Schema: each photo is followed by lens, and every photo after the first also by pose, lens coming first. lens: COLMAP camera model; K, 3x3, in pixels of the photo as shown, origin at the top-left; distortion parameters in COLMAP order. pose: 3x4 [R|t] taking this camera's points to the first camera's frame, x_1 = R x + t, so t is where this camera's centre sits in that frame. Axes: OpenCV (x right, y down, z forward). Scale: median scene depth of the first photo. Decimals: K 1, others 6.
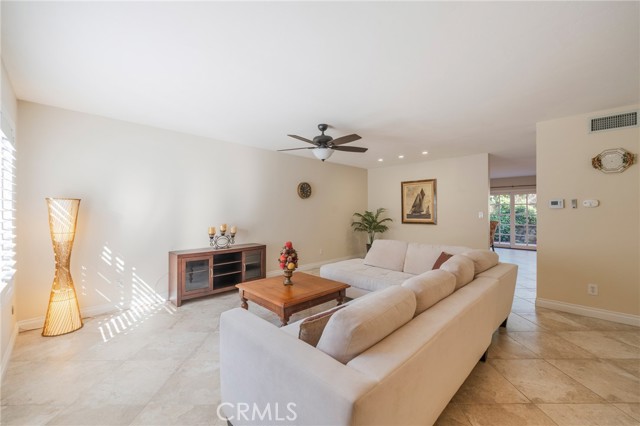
lens RADIAL K [[255.1, 0, 318.3], [0, 255.1, 212.5], [0, 0, 1]] dist [0.002855, -0.001172]
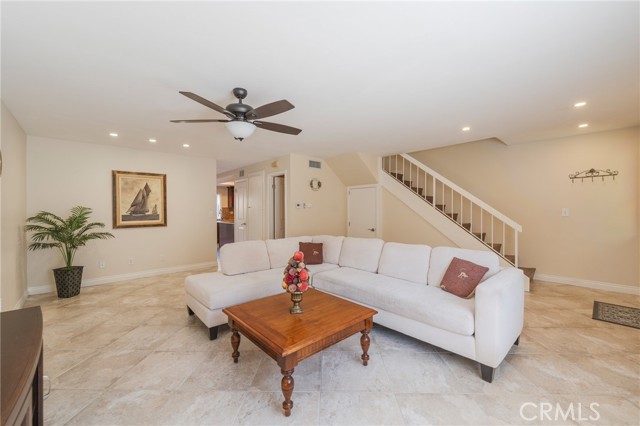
lens RADIAL K [[255.1, 0, 320.9], [0, 255.1, 211.1], [0, 0, 1]] dist [0.002855, -0.001172]
pose [[0.032002, -0.001743, 0.999486, -0.385740], [0.014275, 0.999897, 0.001286, 0.001130], [-0.999386, 0.014227, 0.032024, 0.422670]]
